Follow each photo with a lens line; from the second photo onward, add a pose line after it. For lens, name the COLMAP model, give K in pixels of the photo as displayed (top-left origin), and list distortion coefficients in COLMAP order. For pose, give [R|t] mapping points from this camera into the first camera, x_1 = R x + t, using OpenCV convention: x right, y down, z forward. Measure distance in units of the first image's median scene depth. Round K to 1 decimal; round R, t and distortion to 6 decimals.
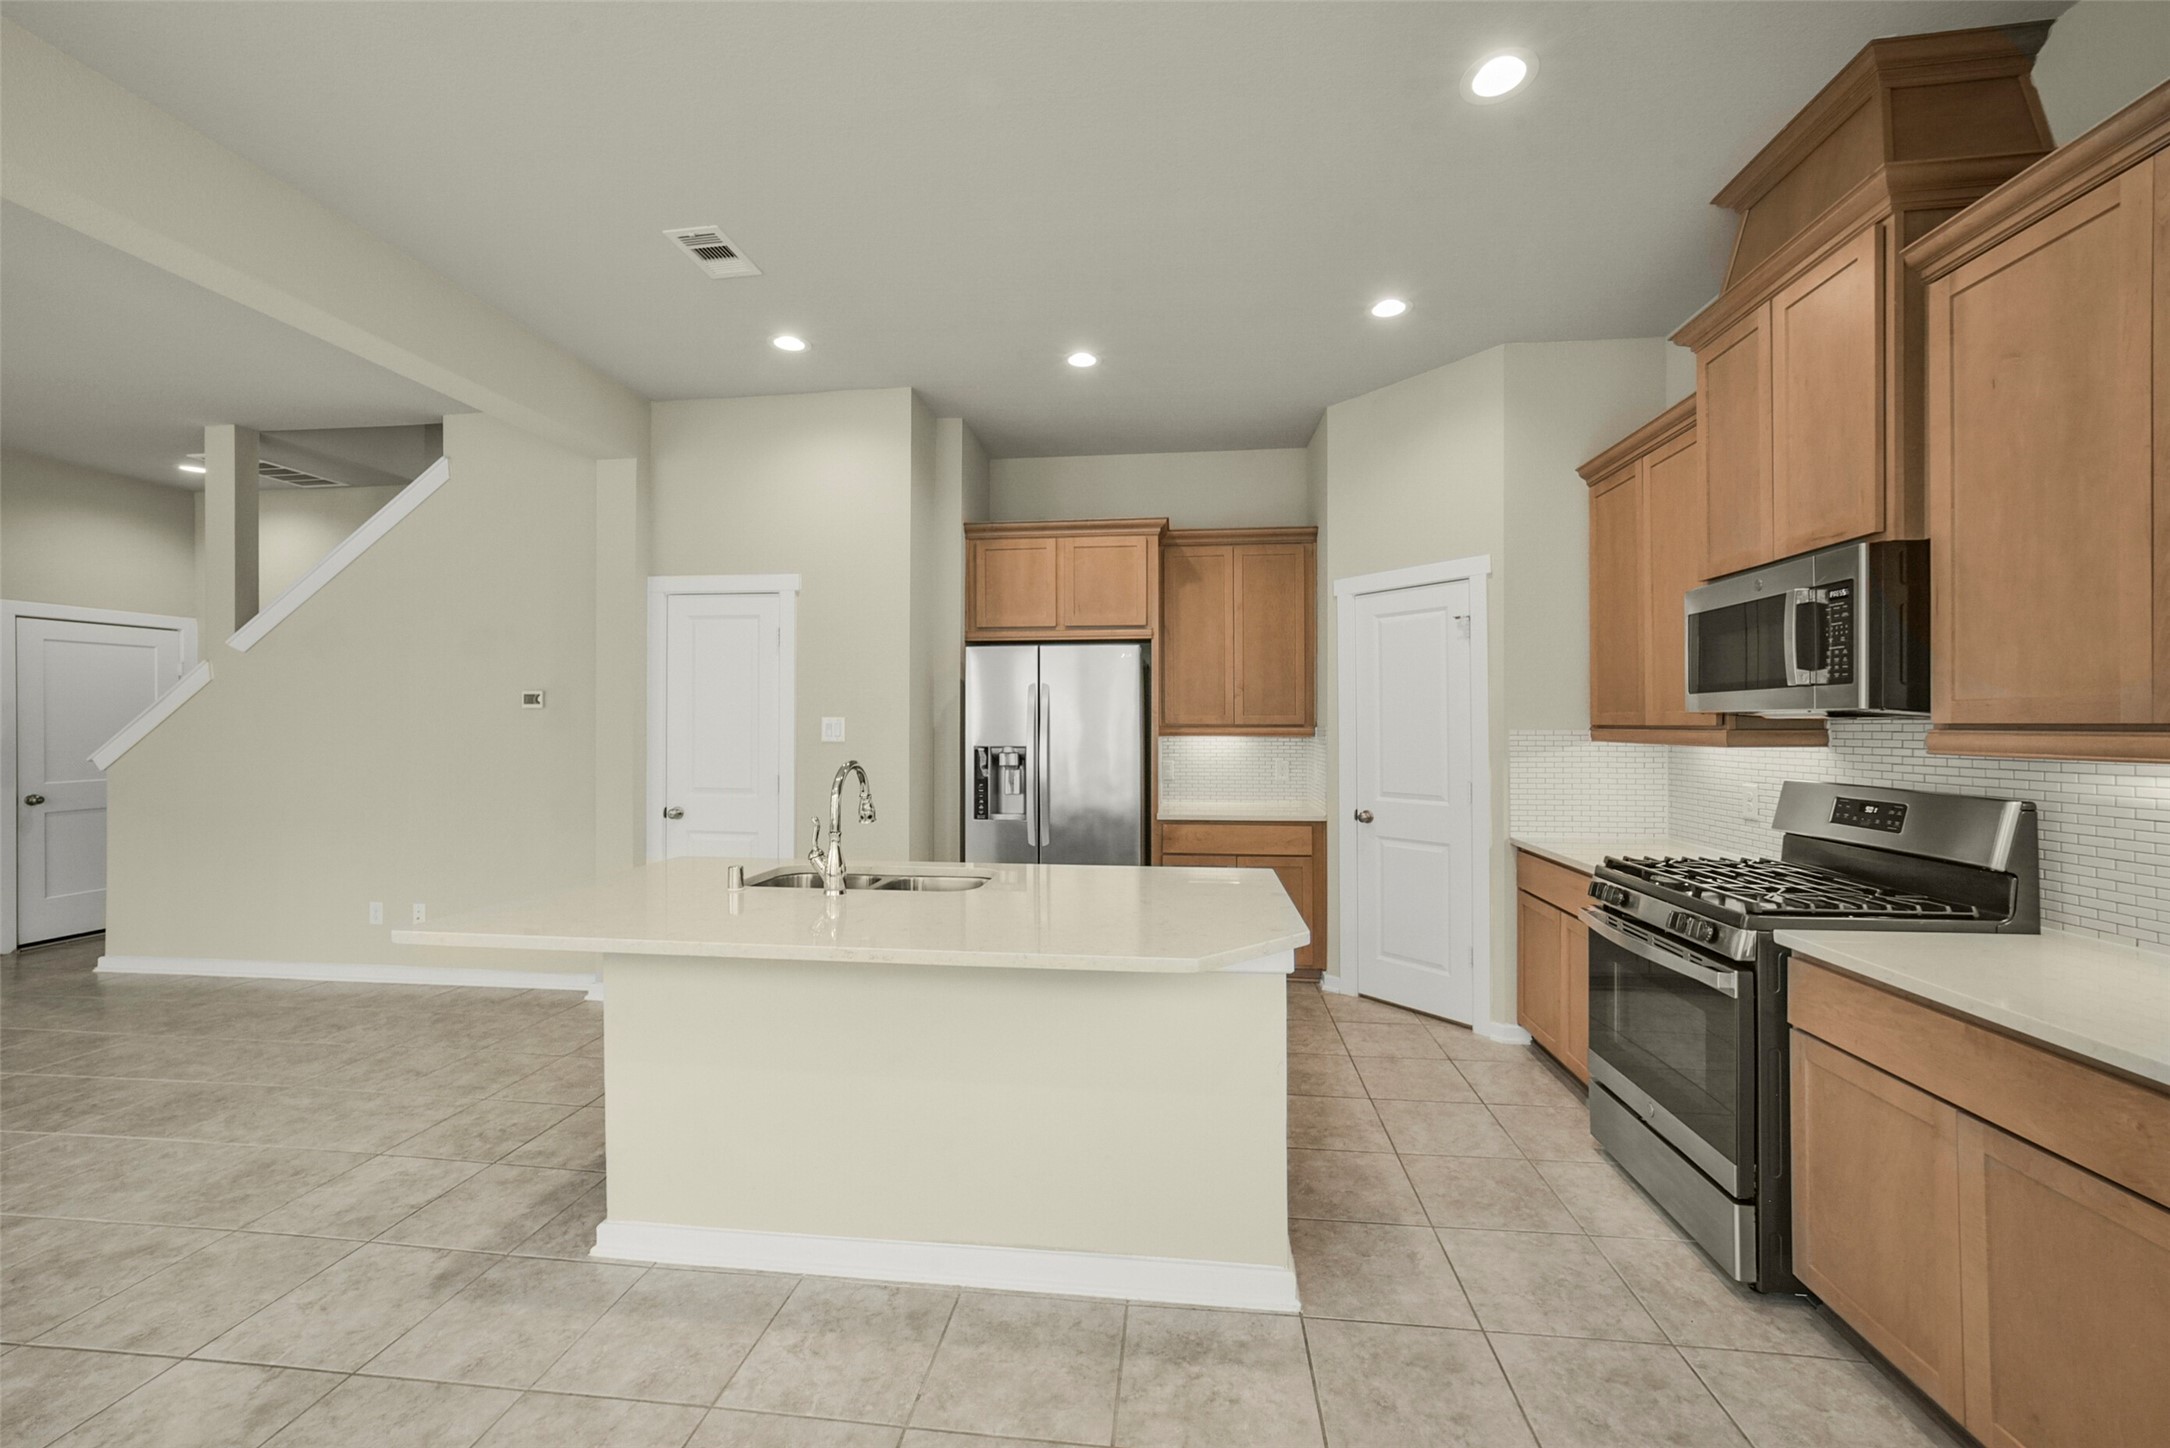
lens RADIAL K [[835.5, 0, 1094.8], [0, 835.5, 724.5], [0, 0, 1]] dist [-0.006717, 0.000682]
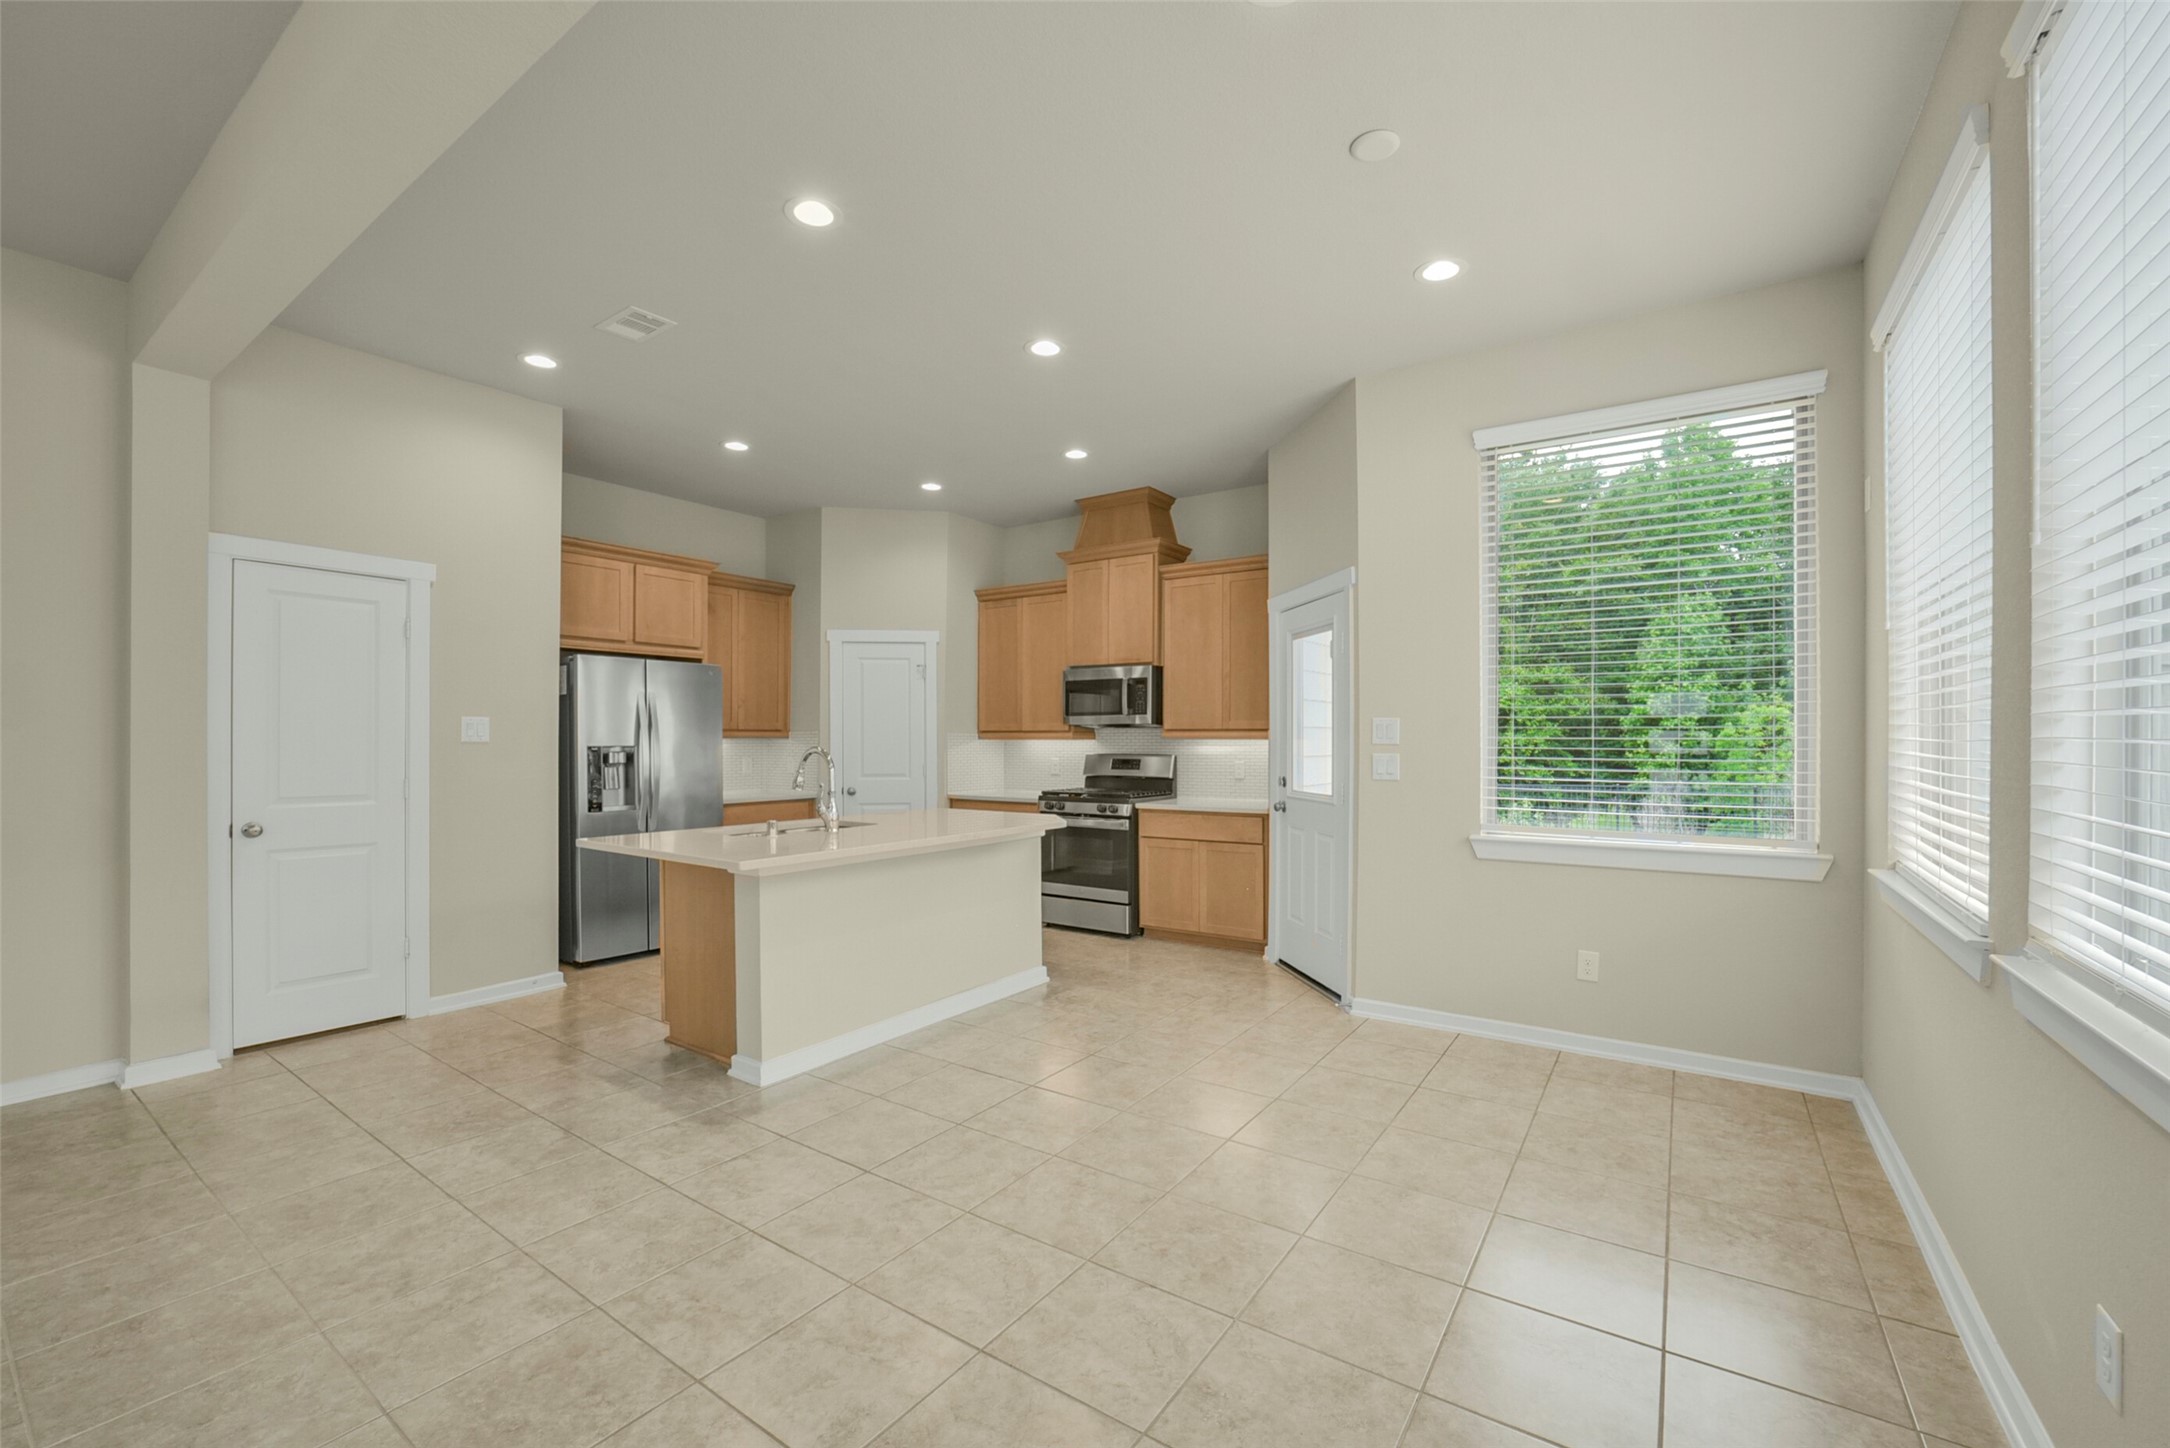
lens RADIAL K [[871.2, 0, 1081.3], [0, 871.2, 748.3], [0, 0, 1]] dist [-0.036994, 0.008601]
pose [[0.479386, -0.008667, 0.877561, -1.308758], [-0.000890, 0.999946, 0.010362, 0.025725], [-0.877603, -0.005749, 0.479353, -0.163686]]
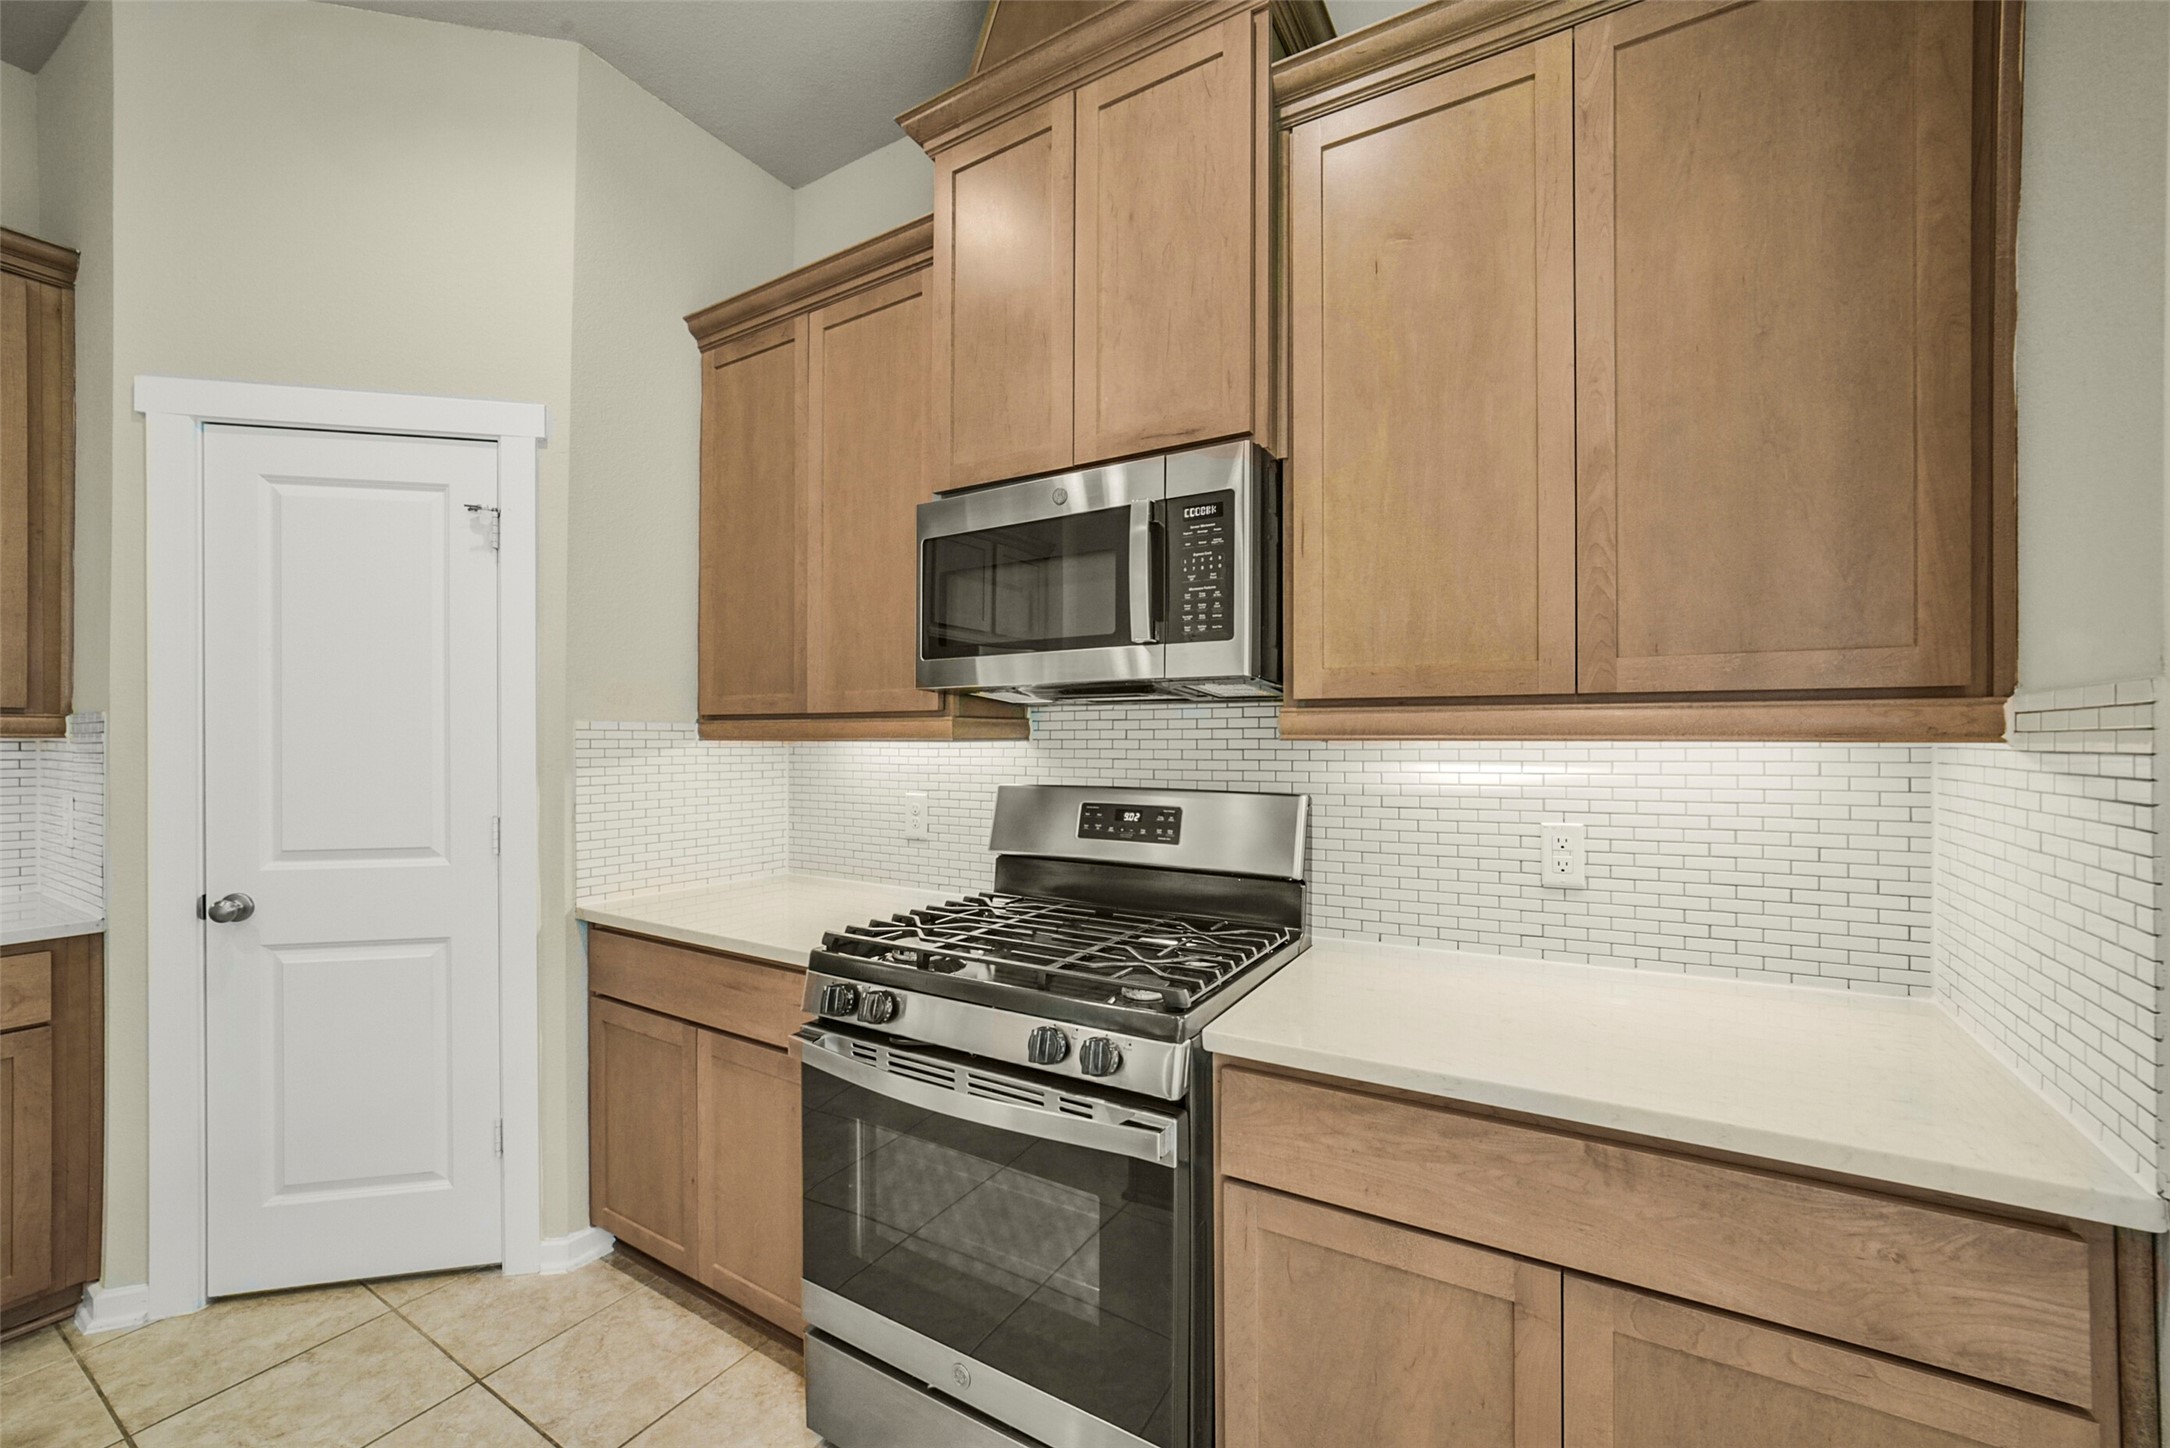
lens RADIAL K [[851.2, 0, 1086.4], [0, 851.2, 736.0], [0, 0, 1]] dist [-0.027424, 0.010497]
pose [[0.415060, 0.005903, 0.909775, 0.156122], [-0.002463, 0.999983, -0.005365, 0.025807], [-0.909791, -0.000014, 0.415068, 0.594872]]
